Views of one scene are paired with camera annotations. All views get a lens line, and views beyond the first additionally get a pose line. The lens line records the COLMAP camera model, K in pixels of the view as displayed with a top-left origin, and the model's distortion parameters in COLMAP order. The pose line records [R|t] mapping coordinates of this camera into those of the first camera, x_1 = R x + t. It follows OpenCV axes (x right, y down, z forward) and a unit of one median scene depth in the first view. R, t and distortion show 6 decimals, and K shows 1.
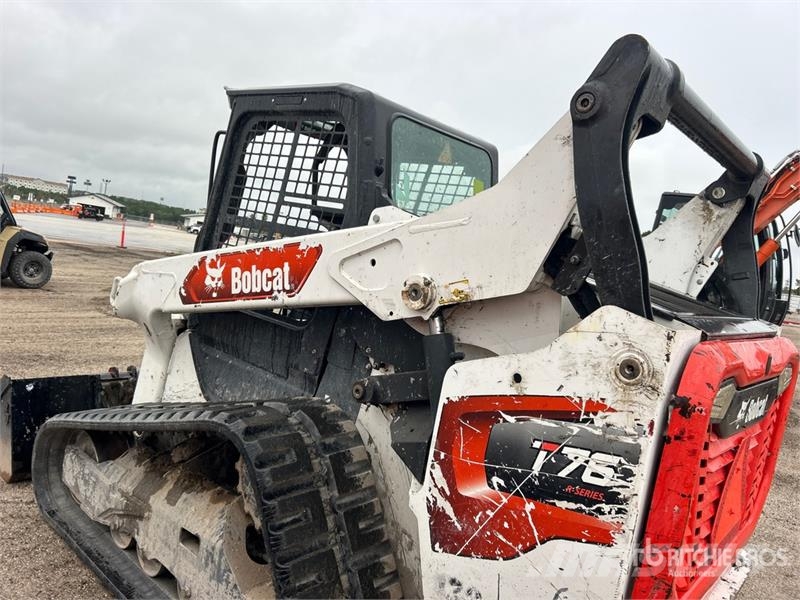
lens RADIAL K [[609.7, 0, 410.4], [0, 609.7, 301.9], [0, 0, 1]] dist [0.039234, -0.067082]
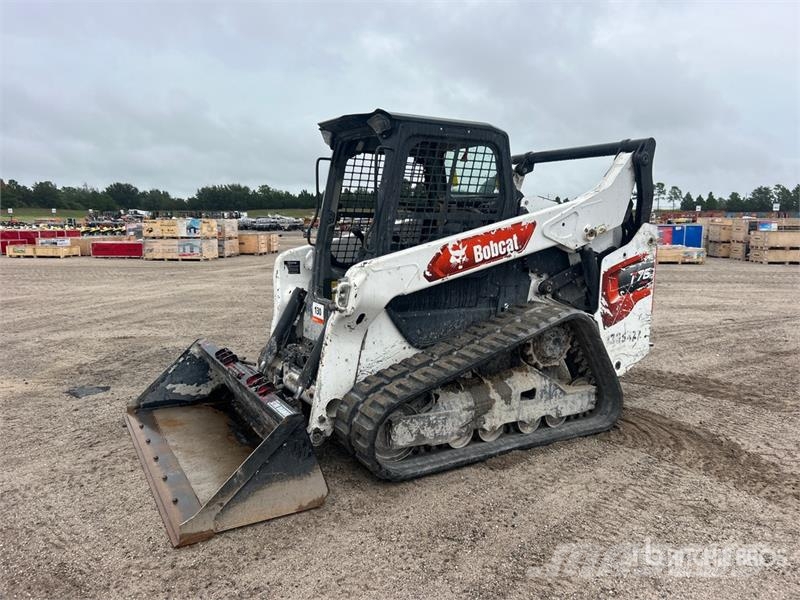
lens RADIAL K [[596.1, 0, 403.8], [0, 596.1, 315.2], [0, 0, 1]] dist [0.058797, -0.063900]
pose [[0.336301, -0.307824, 0.890026, -2.105187], [0.136591, 0.951022, 0.277308, -0.400933], [-0.931796, 0.028310, 0.361876, 0.732436]]
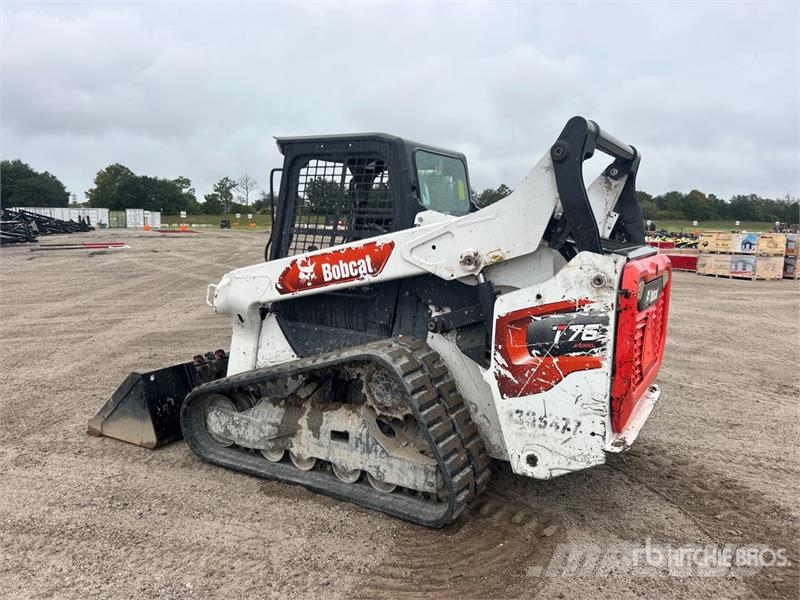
lens RADIAL K [[602.9, 0, 406.0], [0, 602.9, 305.9], [0, 0, 1]] dist [0.054611, -0.060019]
pose [[0.973640, -0.167287, 0.155049, -0.400789], [0.157186, 0.984690, 0.075356, -0.040627], [-0.165281, -0.048998, 0.985029, -0.599948]]
